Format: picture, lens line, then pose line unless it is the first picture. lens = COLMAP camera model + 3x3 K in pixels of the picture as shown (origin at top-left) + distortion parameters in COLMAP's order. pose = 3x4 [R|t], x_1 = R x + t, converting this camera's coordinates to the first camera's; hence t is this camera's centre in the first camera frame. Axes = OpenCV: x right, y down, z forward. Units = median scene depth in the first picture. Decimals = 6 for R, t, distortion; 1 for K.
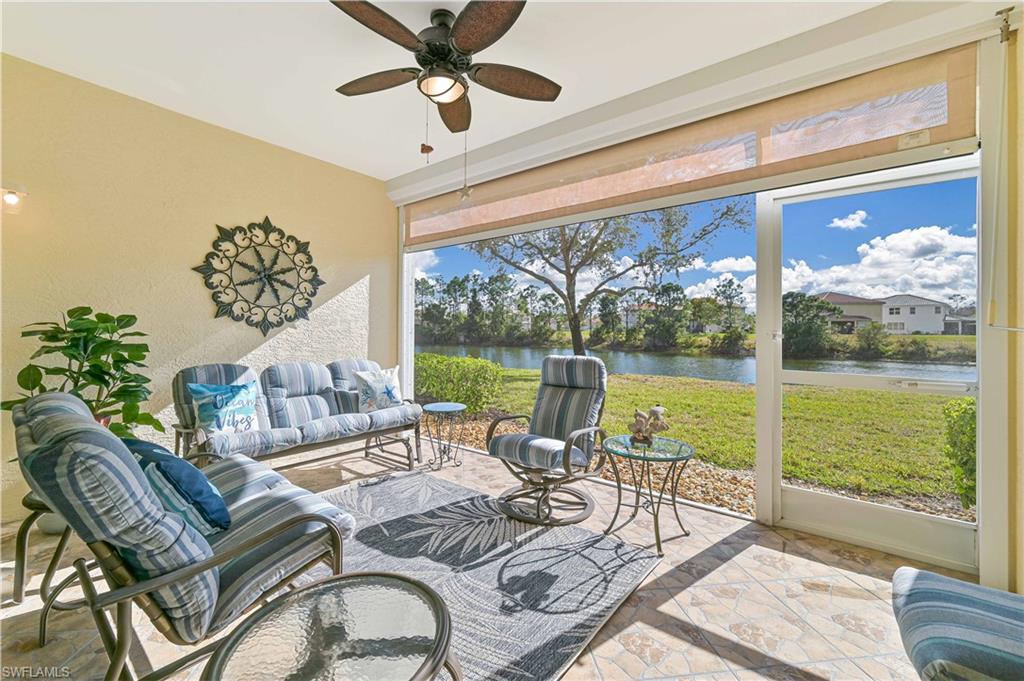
lens RADIAL K [[405.9, 0, 513.9], [0, 405.9, 331.6], [0, 0, 1]] dist [0.000930, 0.000061]
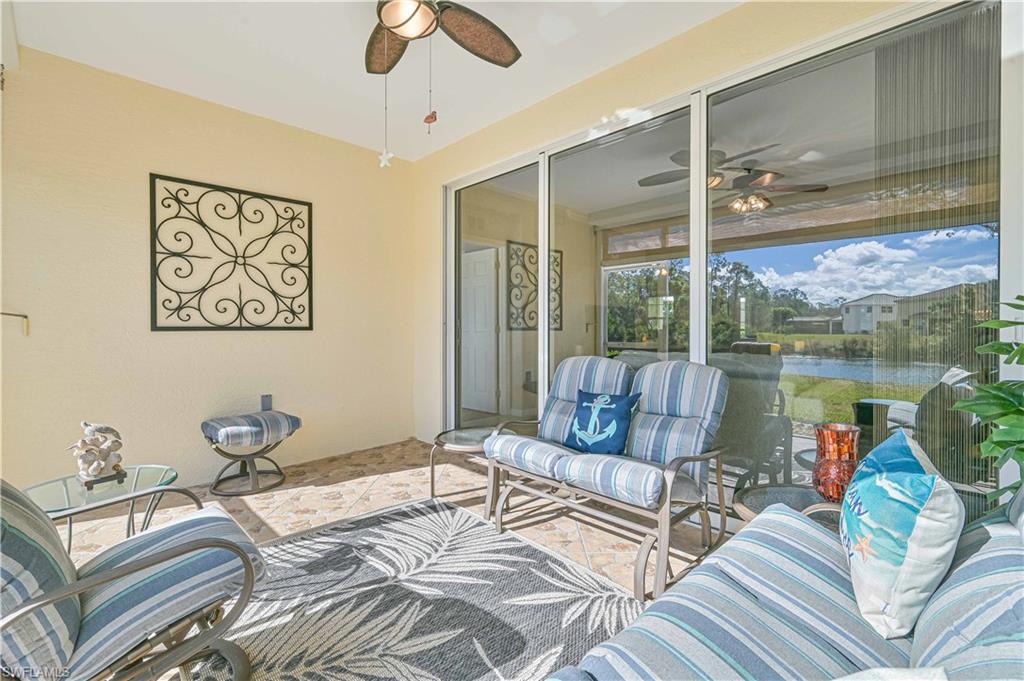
lens RADIAL K [[483.0, 0, 512.0], [0, 483.0, 340.5], [0, 0, 1]] dist [-0.001281, -0.000136]
pose [[-0.988602, -0.020464, 0.149157, -0.018112], [-0.017567, 0.999631, 0.020715, 0.000811], [-0.149526, 0.017858, -0.988597, 0.066501]]
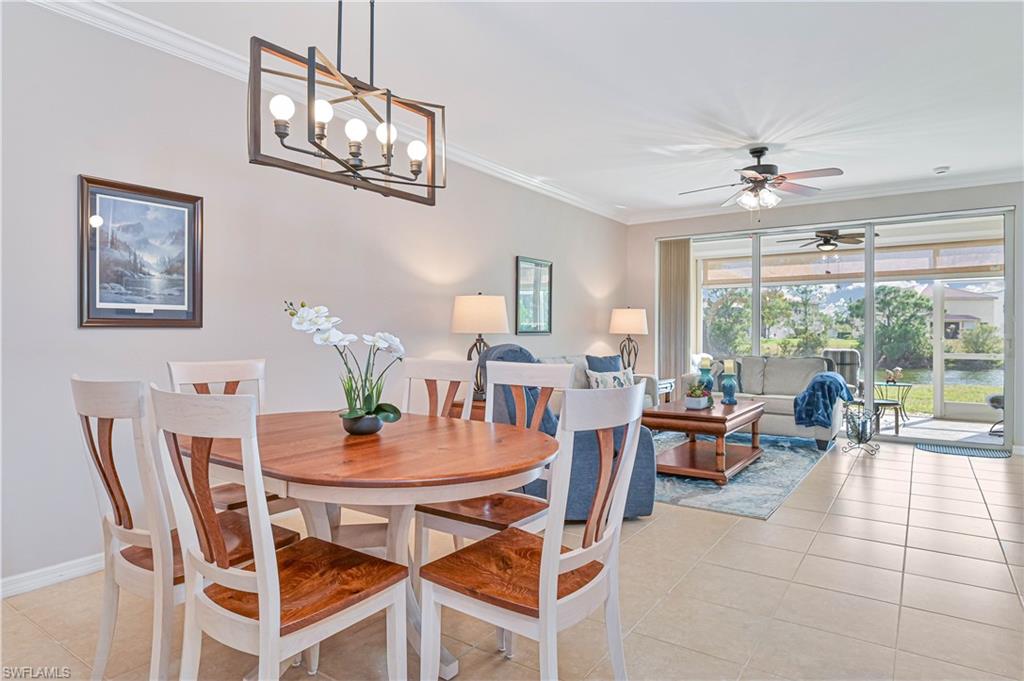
lens RADIAL K [[592.2, 0, 512.0], [0, 592.2, 340.5], [0, 0, 1]] dist [-0.001899, -0.000135]
pose [[0.998627, -0.004592, 0.052176, -0.082774], [0.004323, 0.999977, 0.005264, -0.000433], [-0.052199, -0.005031, 0.998624, -0.094098]]
